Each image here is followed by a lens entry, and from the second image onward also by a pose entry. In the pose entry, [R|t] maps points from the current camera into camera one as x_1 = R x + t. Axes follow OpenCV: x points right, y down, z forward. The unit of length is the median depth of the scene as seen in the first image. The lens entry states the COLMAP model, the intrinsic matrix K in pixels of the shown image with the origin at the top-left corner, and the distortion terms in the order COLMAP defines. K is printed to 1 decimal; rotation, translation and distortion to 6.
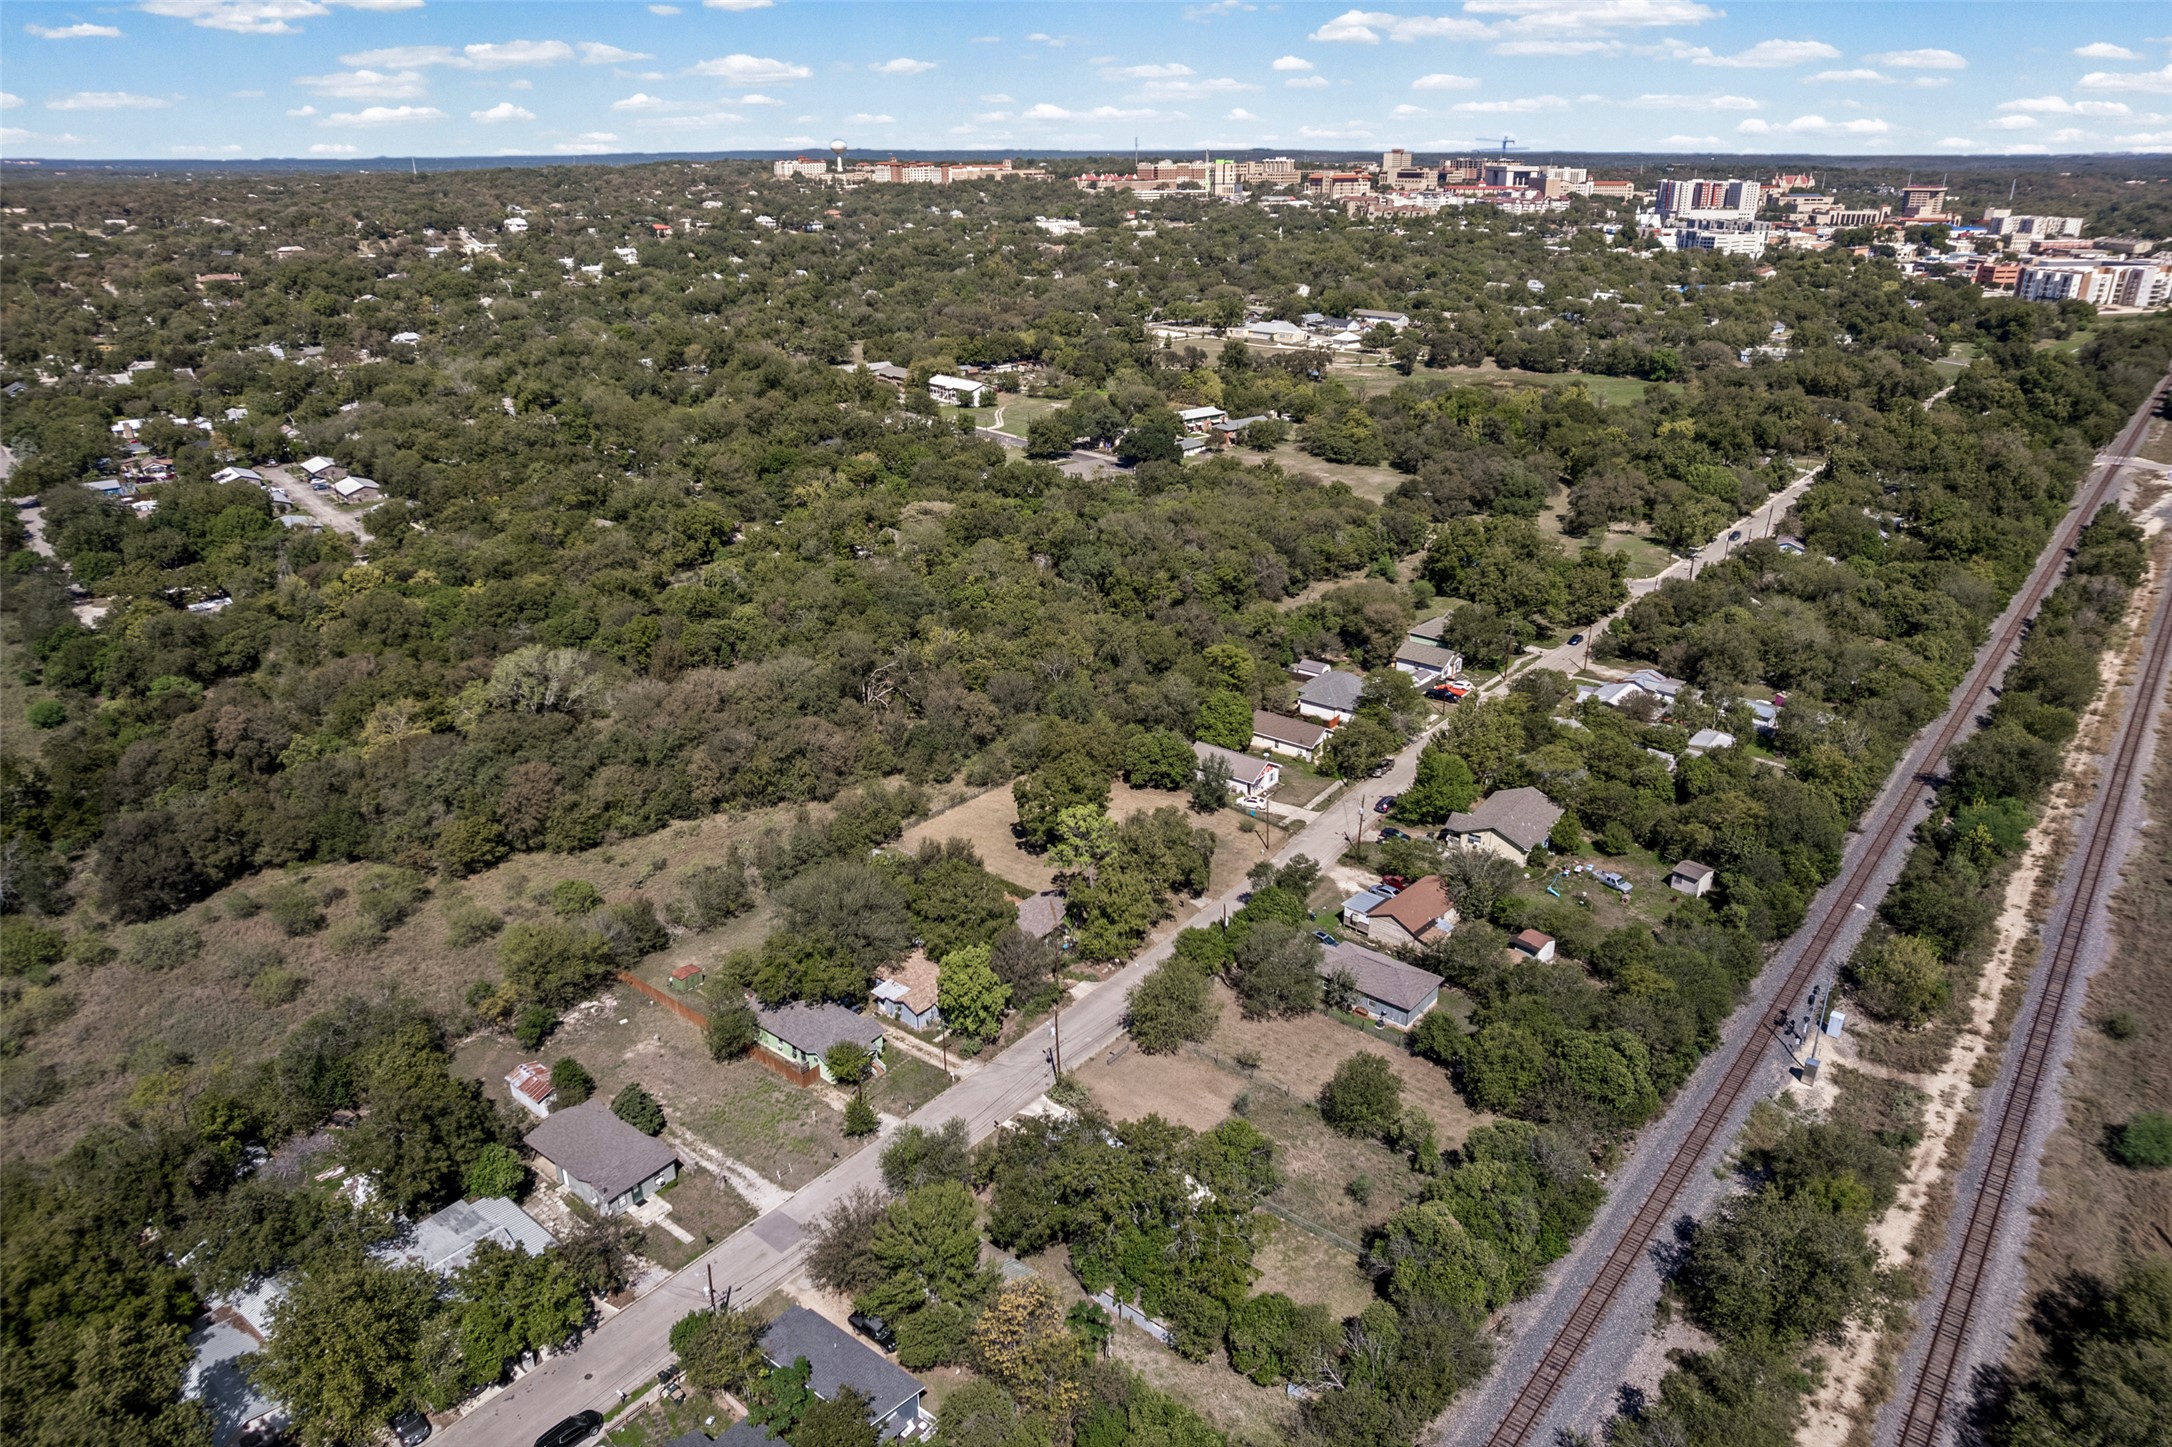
lens RADIAL K [[1394.9, 0, 1099.2], [0, 1394.9, 728.7], [0, 0, 1]] dist [-0.057758, 0.039079]
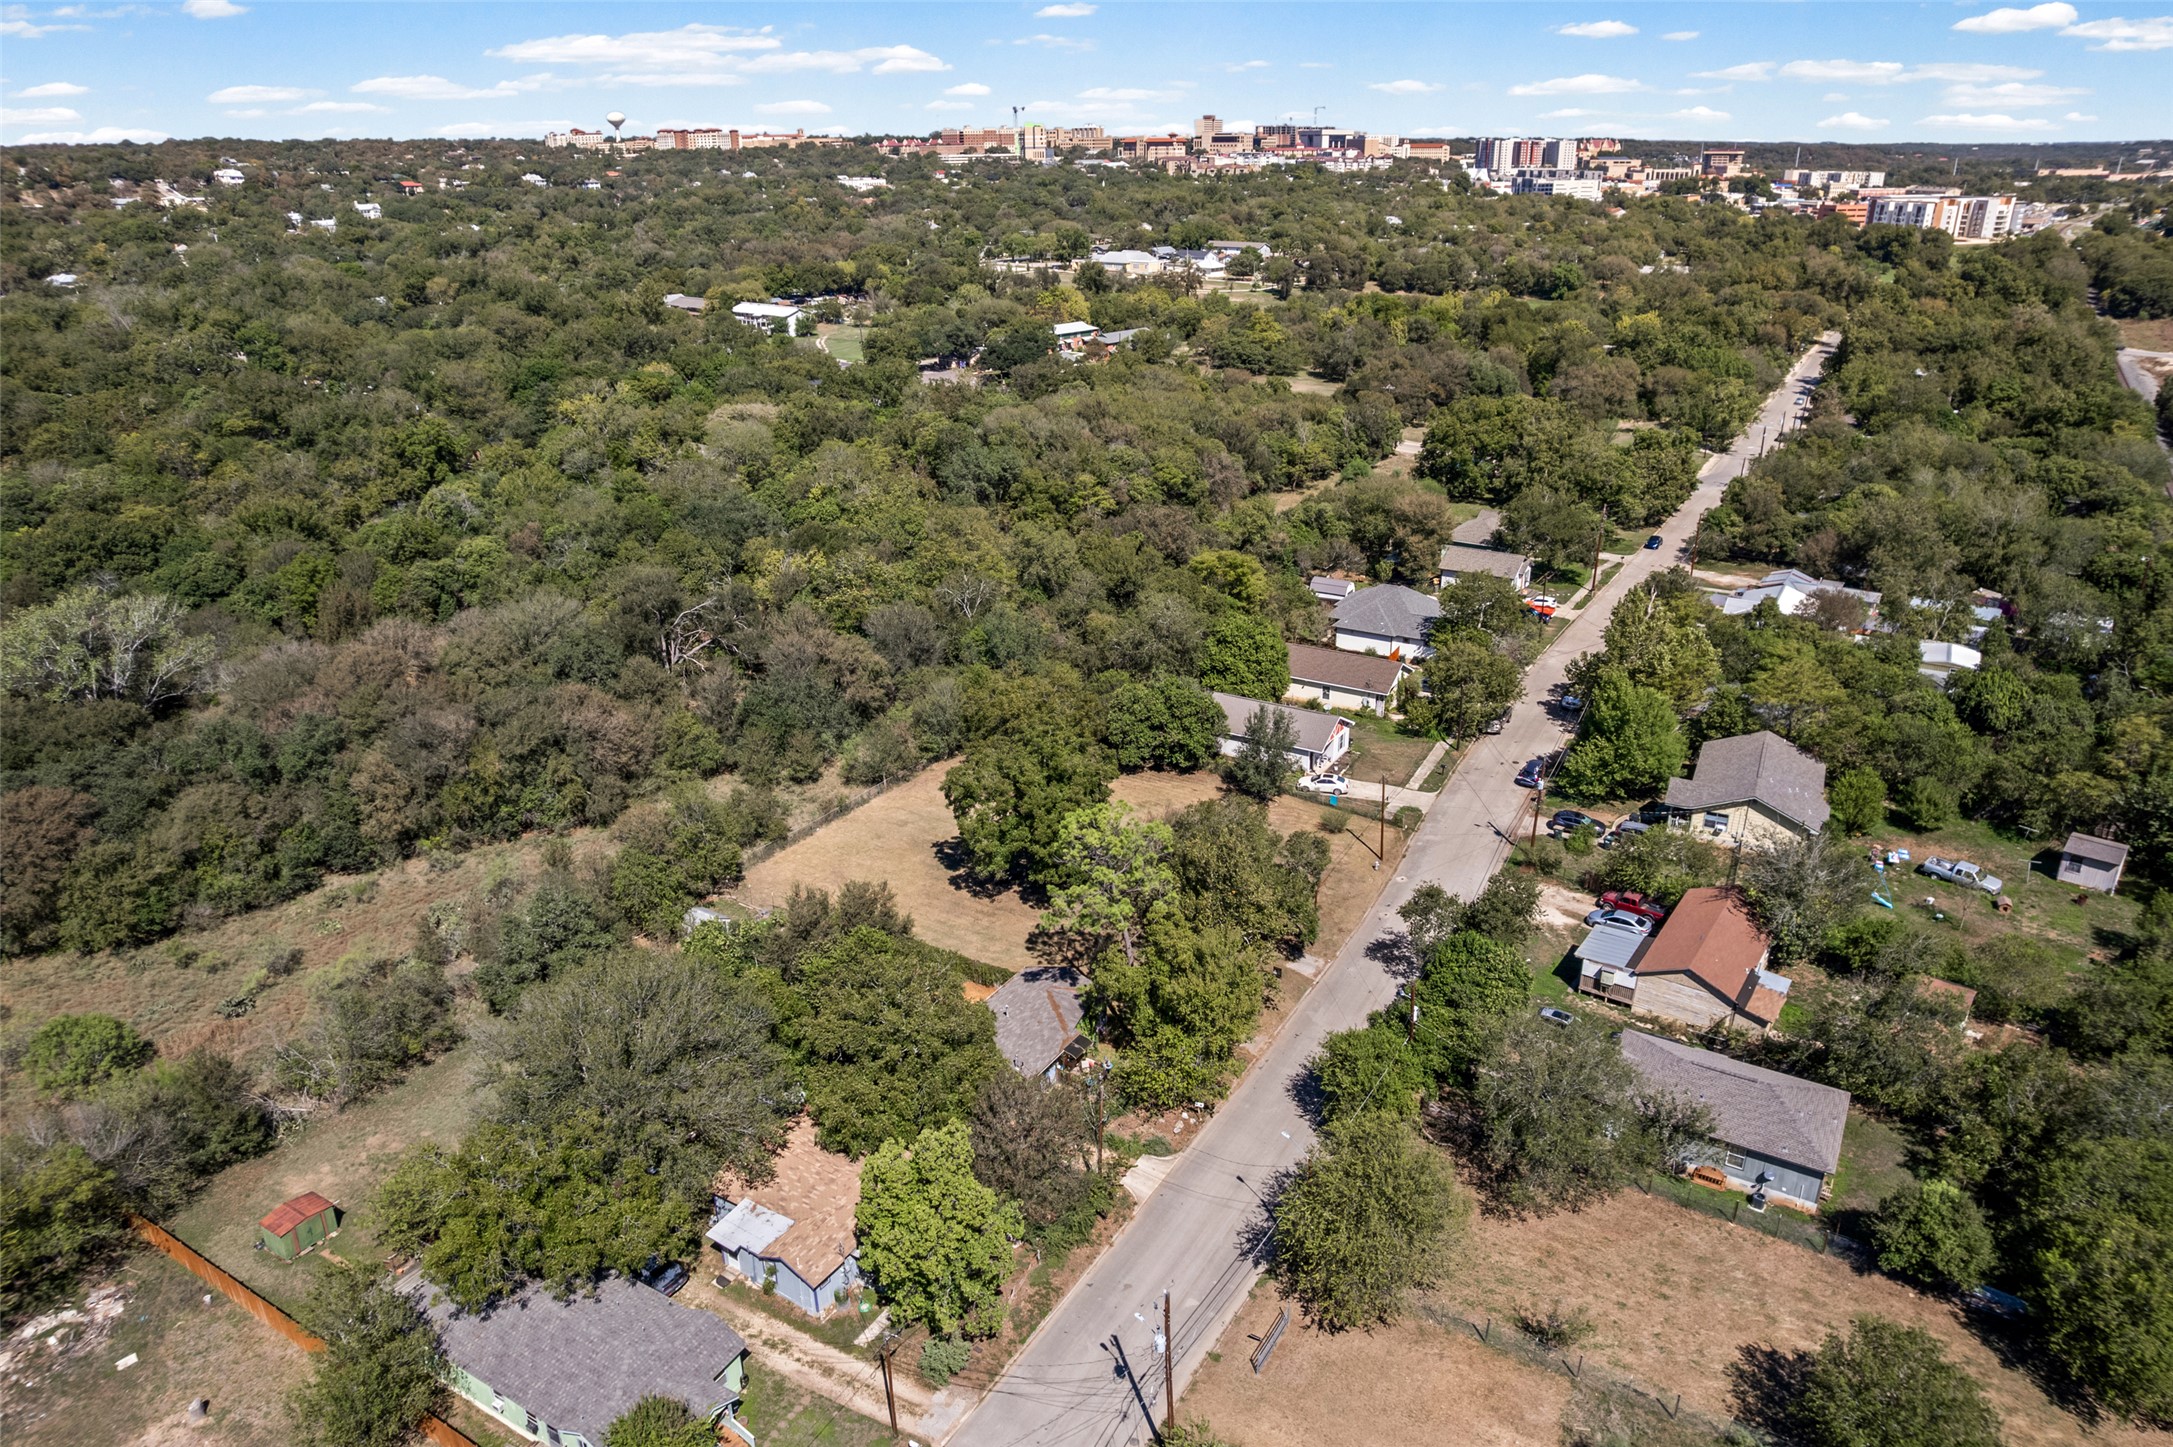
lens RADIAL K [[1395.5, 0, 1101.2], [0, 1395.5, 726.8], [0, 0, 1]] dist [-0.057758, 0.039079]
pose [[0.990177, -0.054108, 0.128923, -0.052040], [0.054133, 0.998528, 0.003320, 0.016648], [-0.128913, 0.003692, 0.991649, 0.325650]]
